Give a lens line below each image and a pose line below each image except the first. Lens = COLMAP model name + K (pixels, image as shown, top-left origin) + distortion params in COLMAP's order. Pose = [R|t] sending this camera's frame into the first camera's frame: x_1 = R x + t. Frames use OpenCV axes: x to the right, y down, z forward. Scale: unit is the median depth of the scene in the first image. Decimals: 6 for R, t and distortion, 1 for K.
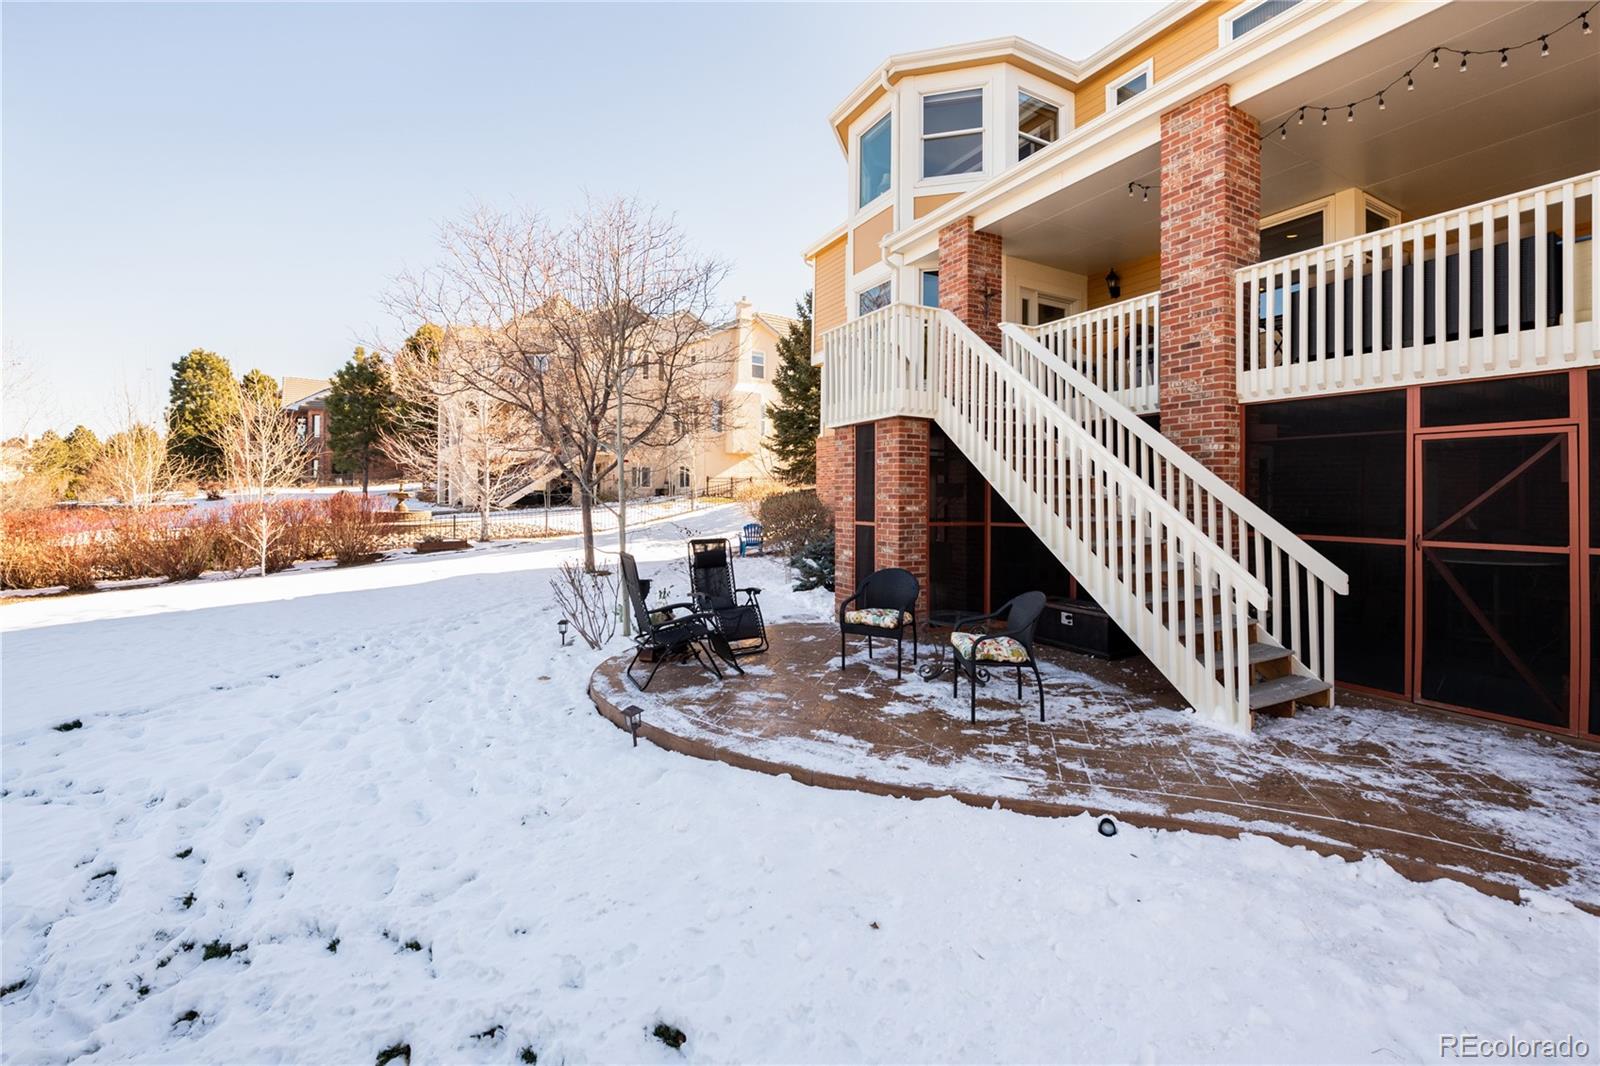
lens RADIAL K [[655.0, 0, 800.8], [0, 655.0, 493.9], [0, 0, 1]] dist [-0.003369, -0.000030]
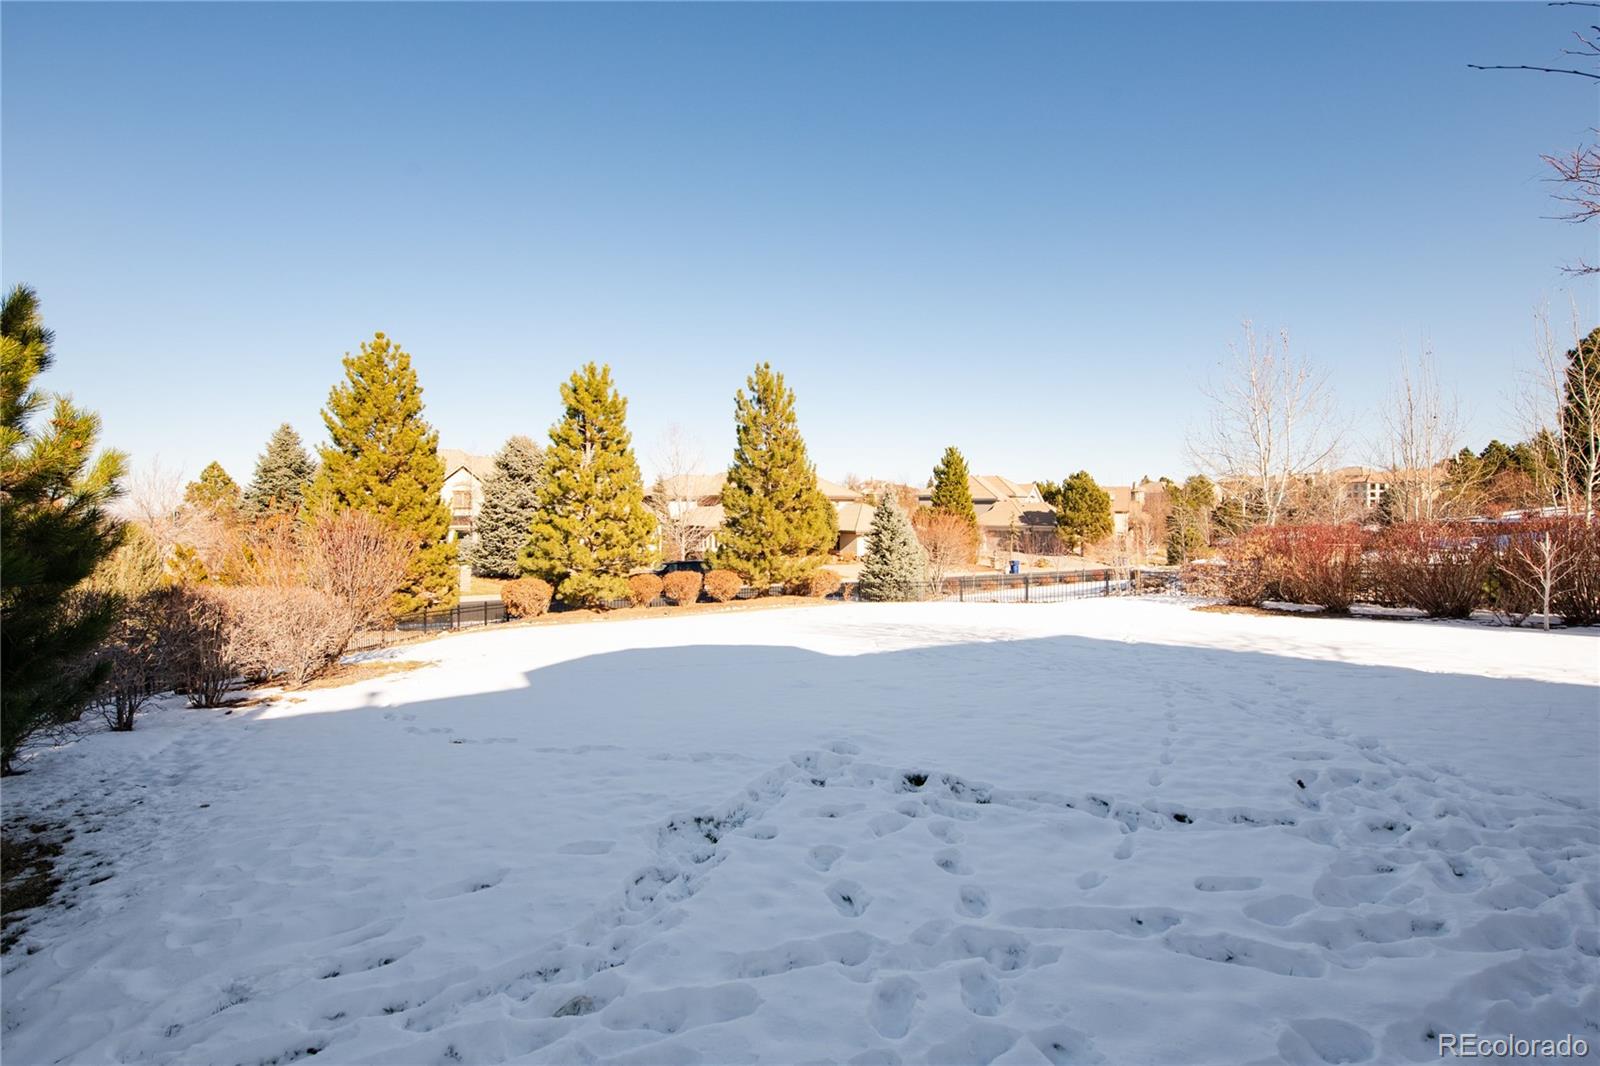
lens RADIAL K [[685.2, 0, 803.9], [0, 685.2, 519.7], [0, 0, 1]] dist [-0.001950, 0.001445]
pose [[-0.073639, 0.006971, -0.997261, -0.292524], [0.004755, 0.999967, 0.006639, 0.025719], [0.997274, -0.004253, -0.073670, 1.053089]]
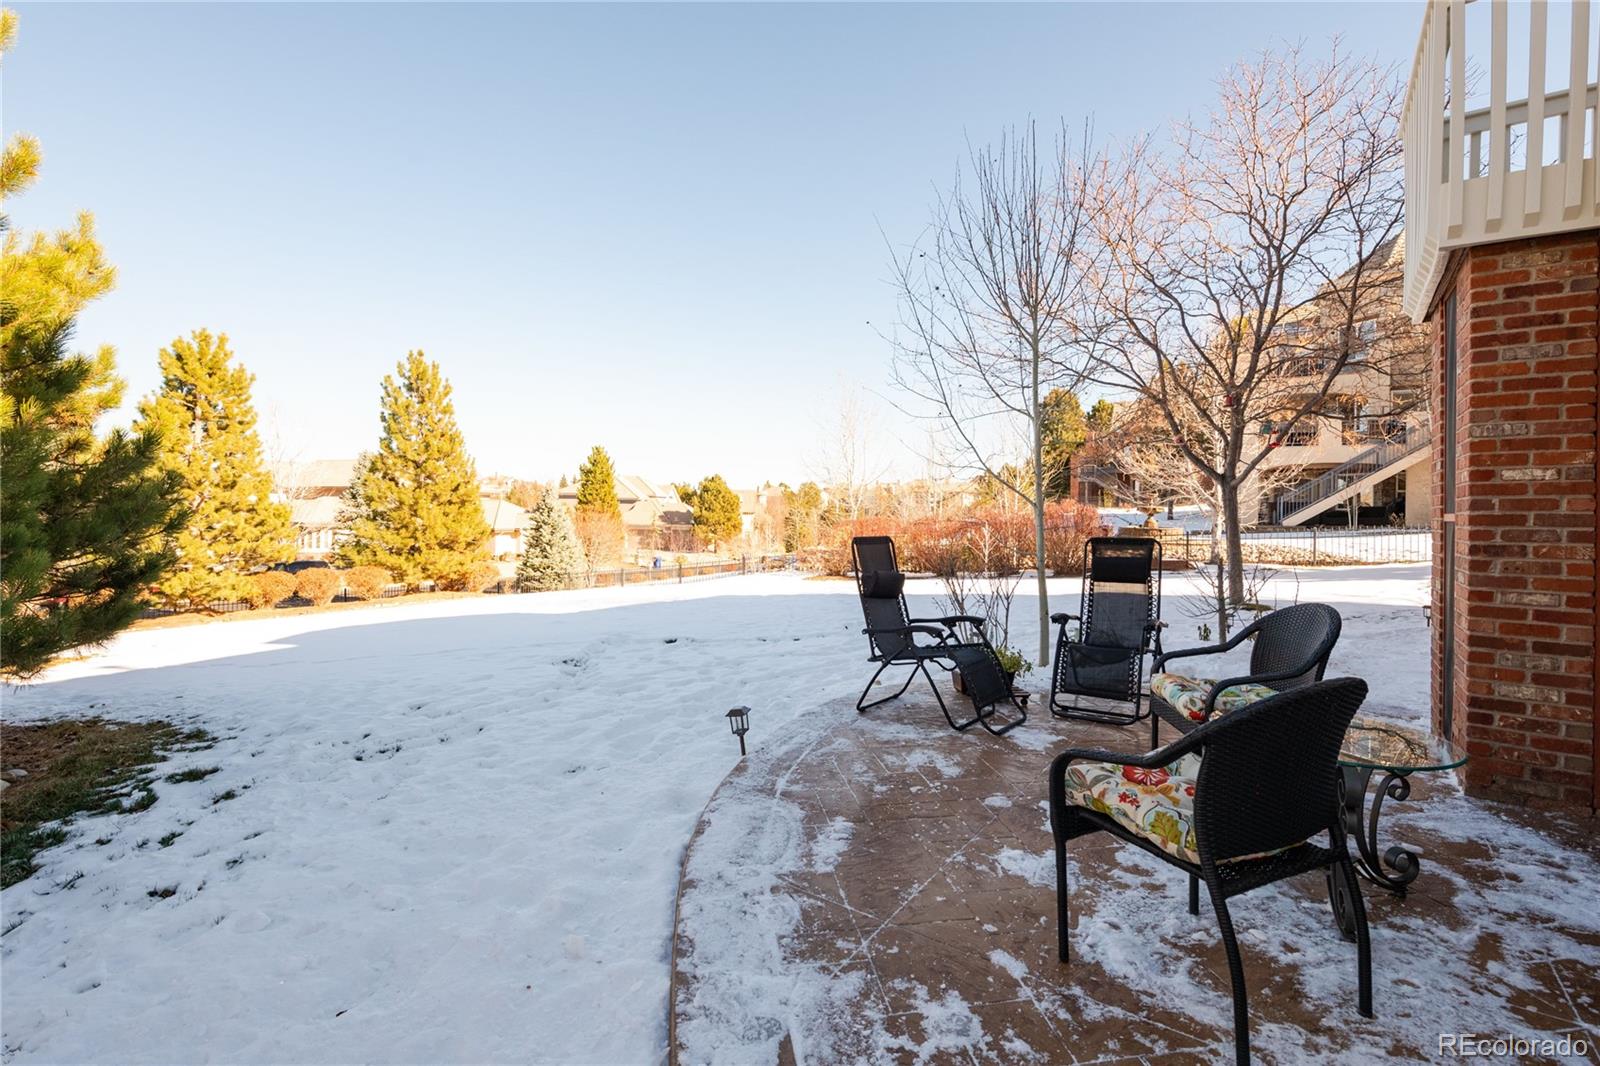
lens RADIAL K [[723.3, 0, 794.8], [0, 723.3, 516.1], [0, 0, 1]] dist [-0.001426, -0.000285]
pose [[0.415160, 0.001456, -0.909747, 0.583853], [-0.005527, 0.999984, -0.000922, 0.076725], [0.909732, 0.005411, 0.415161, 0.645895]]
